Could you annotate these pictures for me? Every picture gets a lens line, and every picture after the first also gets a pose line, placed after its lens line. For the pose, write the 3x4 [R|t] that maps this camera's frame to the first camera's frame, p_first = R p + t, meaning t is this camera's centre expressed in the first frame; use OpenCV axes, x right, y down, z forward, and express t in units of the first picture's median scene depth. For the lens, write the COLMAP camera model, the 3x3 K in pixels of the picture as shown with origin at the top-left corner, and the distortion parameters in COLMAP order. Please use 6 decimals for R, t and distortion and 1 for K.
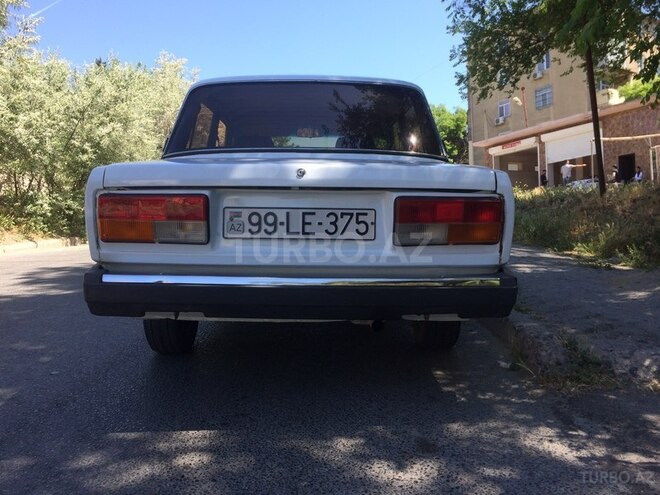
lens RADIAL K [[556.8, 0, 330.0], [0, 556.8, 247.5], [0, 0, 1]] dist [0.059480, -0.019887]
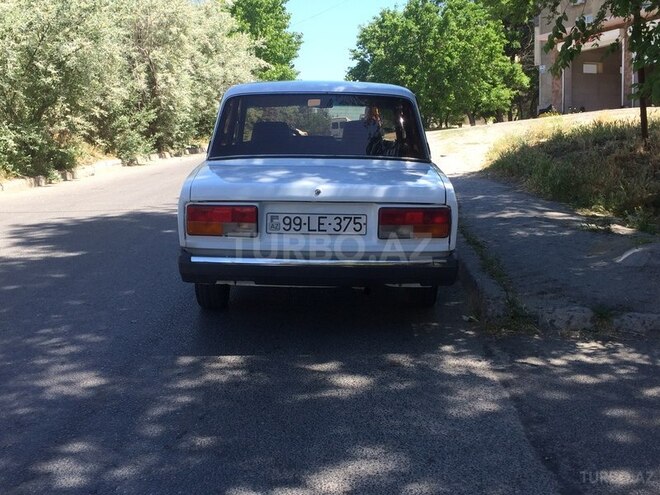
lens RADIAL K [[772.6, 0, 330.0], [0, 772.6, 247.5], [0, 0, 1]] dist [0.083506, 0.023664]
pose [[0.999874, 0.005999, -0.014692, 0.013595], [-0.004520, 0.995107, 0.098701, -0.186087], [0.015213, -0.098622, 0.995009, -1.098449]]
